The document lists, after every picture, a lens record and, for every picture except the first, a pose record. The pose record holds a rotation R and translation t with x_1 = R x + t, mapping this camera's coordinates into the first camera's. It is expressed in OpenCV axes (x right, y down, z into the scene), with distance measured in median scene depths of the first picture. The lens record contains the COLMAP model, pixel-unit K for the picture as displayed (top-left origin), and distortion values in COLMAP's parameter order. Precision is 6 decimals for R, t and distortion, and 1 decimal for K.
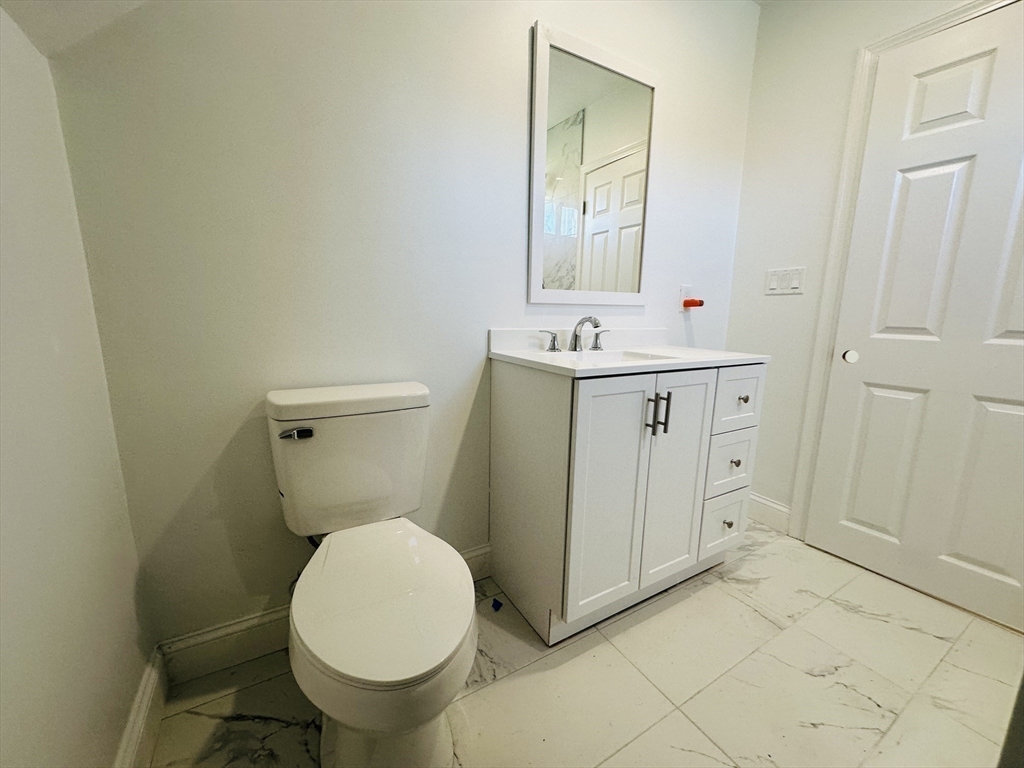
lens RADIAL K [[408.8, 0, 509.7], [0, 408.8, 382.6], [0, 0, 1]] dist [-0.000155, -0.000590]
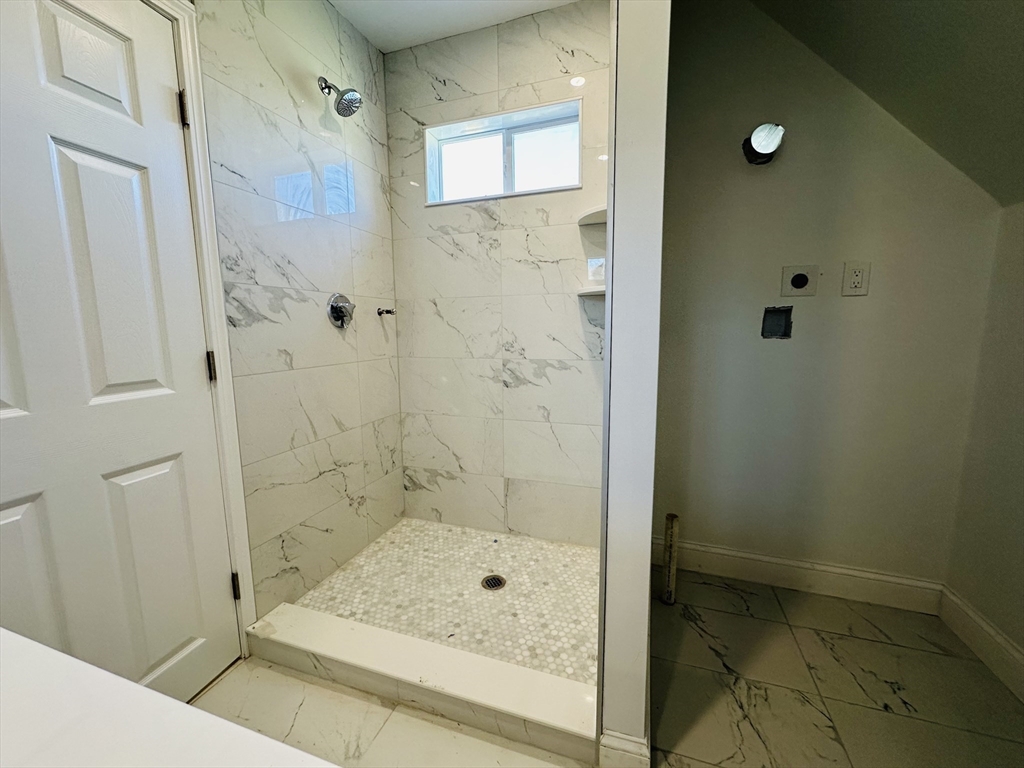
lens RADIAL K [[408.8, 0, 511.8], [0, 408.8, 383.3], [0, 0, 1]] dist [-0.000155, -0.000590]
pose [[-0.645421, -0.112358, 0.755518, 0.008424], [0.135941, 0.956434, 0.258369, -0.232274], [-0.751632, 0.269463, -0.602029, 0.954183]]
